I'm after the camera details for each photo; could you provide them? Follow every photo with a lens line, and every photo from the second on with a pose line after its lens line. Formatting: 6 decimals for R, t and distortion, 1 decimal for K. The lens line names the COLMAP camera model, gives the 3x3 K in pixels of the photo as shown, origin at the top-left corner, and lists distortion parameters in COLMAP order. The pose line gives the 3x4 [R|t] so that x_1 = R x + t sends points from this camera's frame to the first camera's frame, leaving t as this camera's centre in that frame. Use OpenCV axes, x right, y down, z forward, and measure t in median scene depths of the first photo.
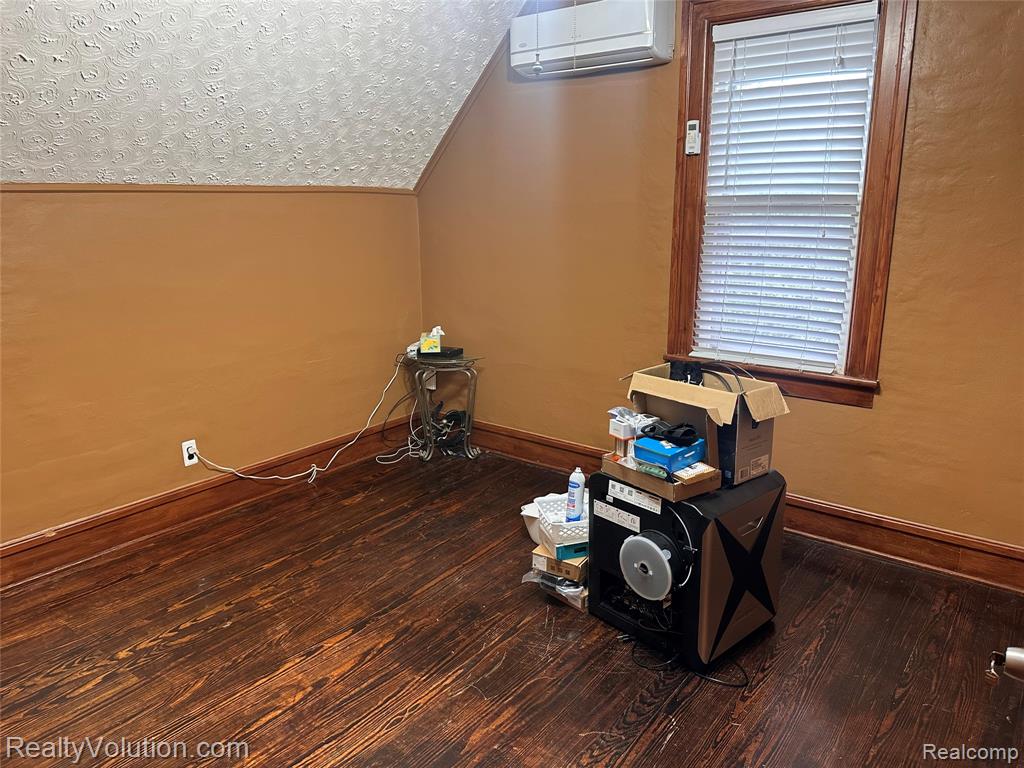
lens RADIAL K [[722.5, 0, 516.6], [0, 722.5, 385.5], [0, 0, 1]] dist [0.003567, -0.025987]
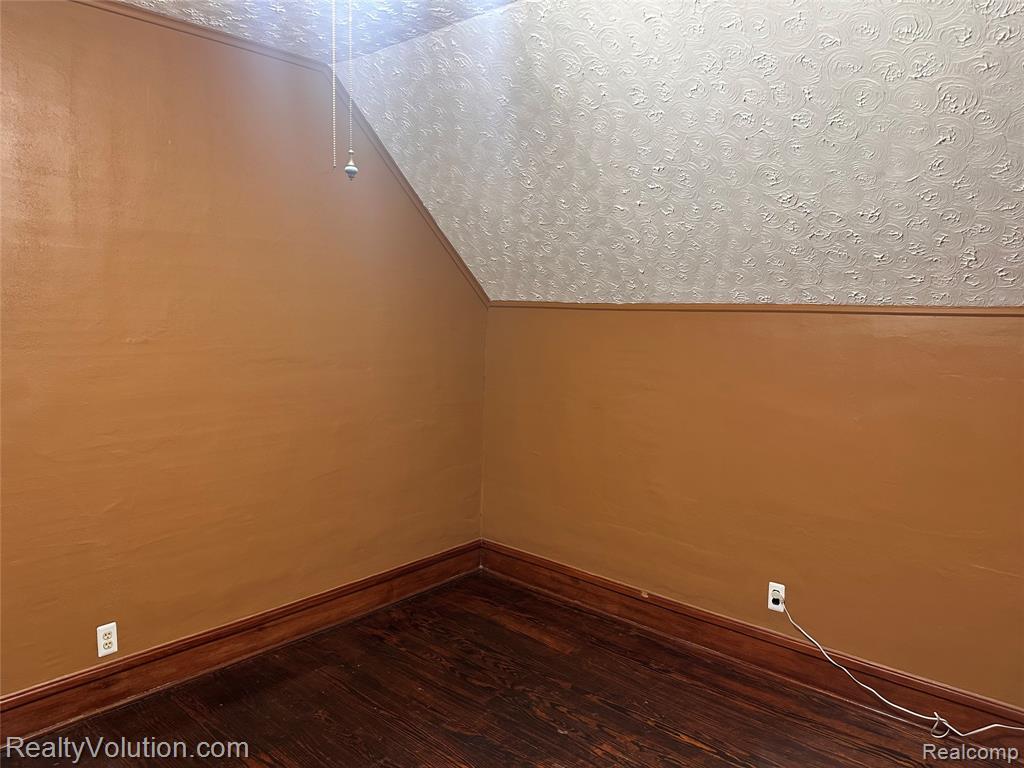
lens RADIAL K [[722.5, 0, 512.6], [0, 722.5, 386.9], [0, 0, 1]] dist [0.003567, -0.025987]
pose [[-0.065177, 0.125021, -0.990011, 0.416559], [-0.264630, 0.954432, 0.137949, -0.190541], [0.962145, 0.270978, -0.029123, 0.650336]]
